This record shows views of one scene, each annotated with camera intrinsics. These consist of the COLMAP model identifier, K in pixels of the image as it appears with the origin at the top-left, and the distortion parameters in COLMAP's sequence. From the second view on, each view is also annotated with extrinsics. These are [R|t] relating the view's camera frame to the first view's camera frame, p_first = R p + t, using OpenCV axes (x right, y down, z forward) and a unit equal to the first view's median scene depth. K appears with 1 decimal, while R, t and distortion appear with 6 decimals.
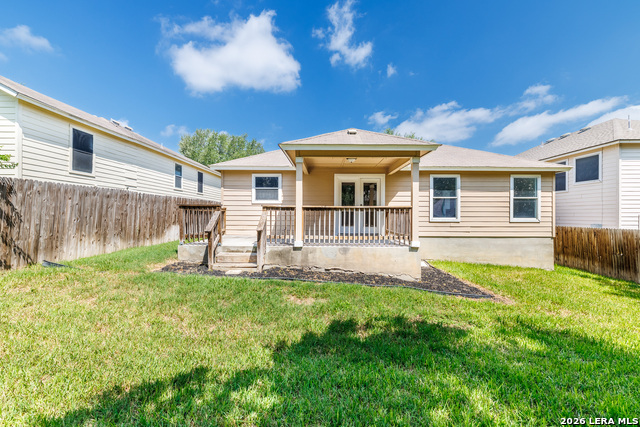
lens RADIAL K [[276.6, 0, 319.3], [0, 276.6, 214.1], [0, 0, 1]] dist [0.000159, 0.001469]
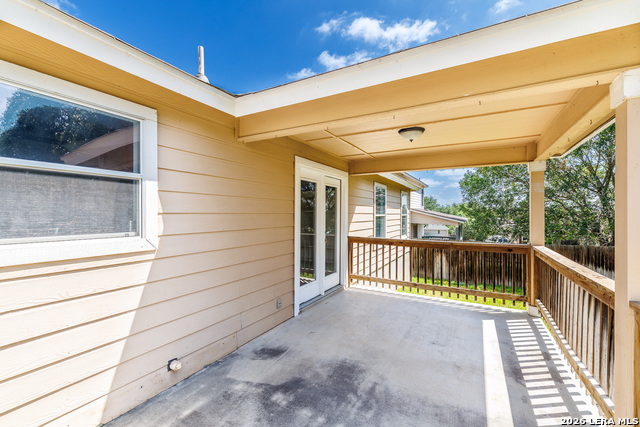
lens RADIAL K [[276.6, 0, 322.2], [0, 276.6, 217.2], [0, 0, 1]] dist [0.000159, 0.001469]
pose [[0.471471, -0.012989, 0.881786, -0.267836], [-0.001301, 0.999880, 0.015424, -0.066412], [-0.881881, -0.008419, 0.471398, 0.790273]]
